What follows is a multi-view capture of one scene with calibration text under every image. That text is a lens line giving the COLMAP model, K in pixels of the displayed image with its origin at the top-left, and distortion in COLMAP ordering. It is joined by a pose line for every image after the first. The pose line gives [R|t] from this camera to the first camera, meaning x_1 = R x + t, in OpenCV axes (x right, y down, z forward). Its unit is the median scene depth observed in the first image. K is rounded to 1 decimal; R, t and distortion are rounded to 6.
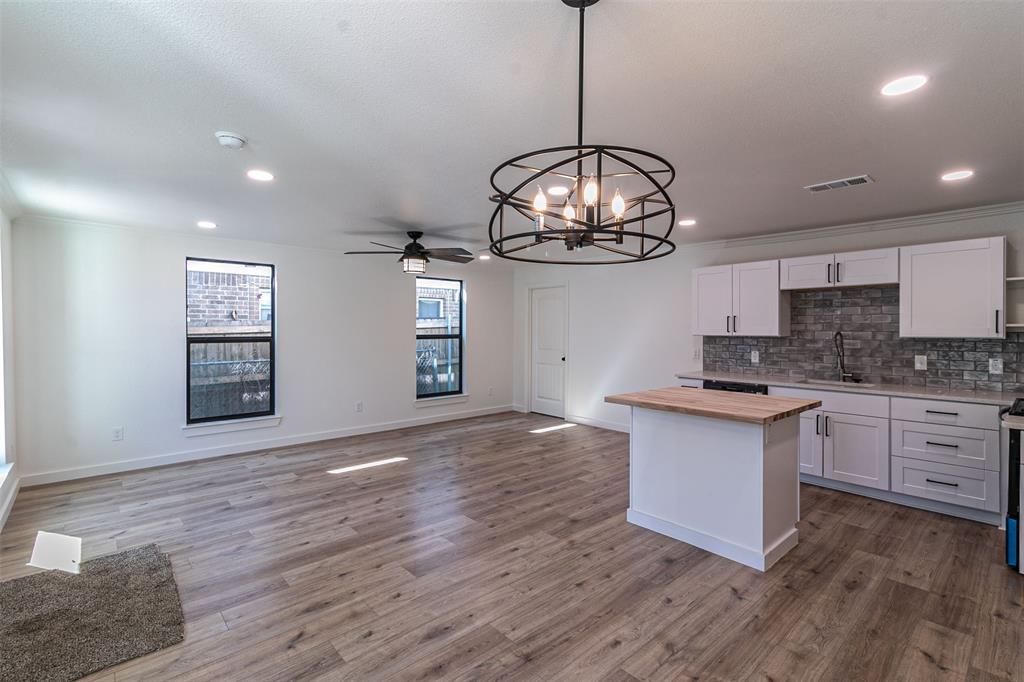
lens RADIAL K [[471.2, 0, 509.6], [0, 471.2, 327.0], [0, 0, 1]] dist [-0.002414, -0.000154]
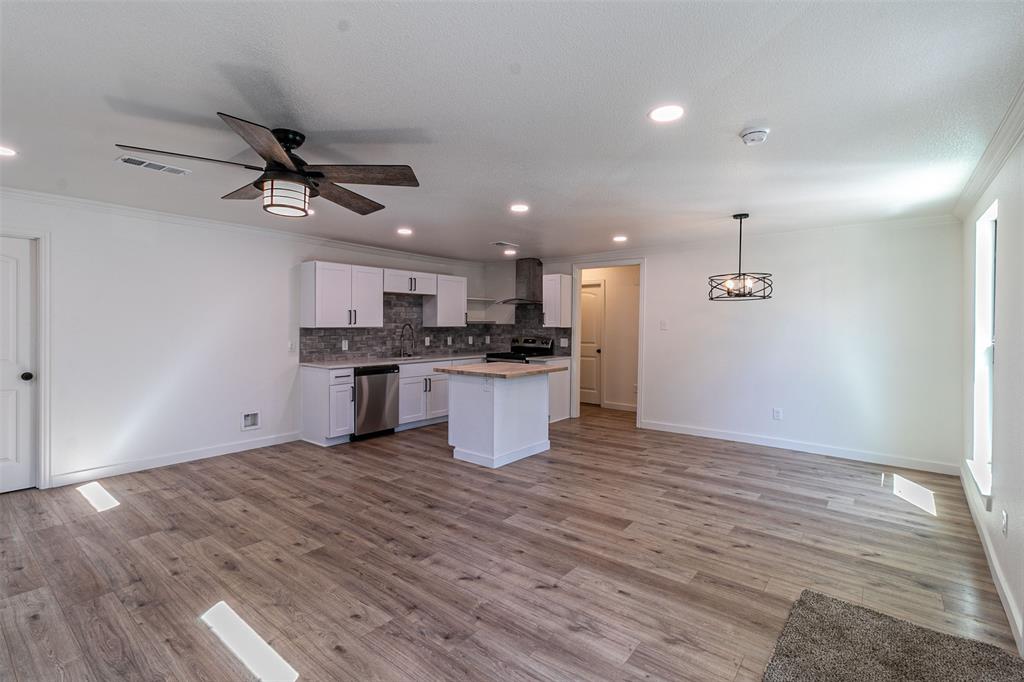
lens RADIAL K [[471.2, 0, 509.6], [0, 471.2, 327.0], [0, 0, 1]] dist [-0.002414, -0.000154]
pose [[-0.165917, -0.011833, 0.986069, -0.970162], [-0.009697, 0.999899, 0.010367, 0.002268], [-0.986092, -0.007841, -0.166015, 1.086072]]
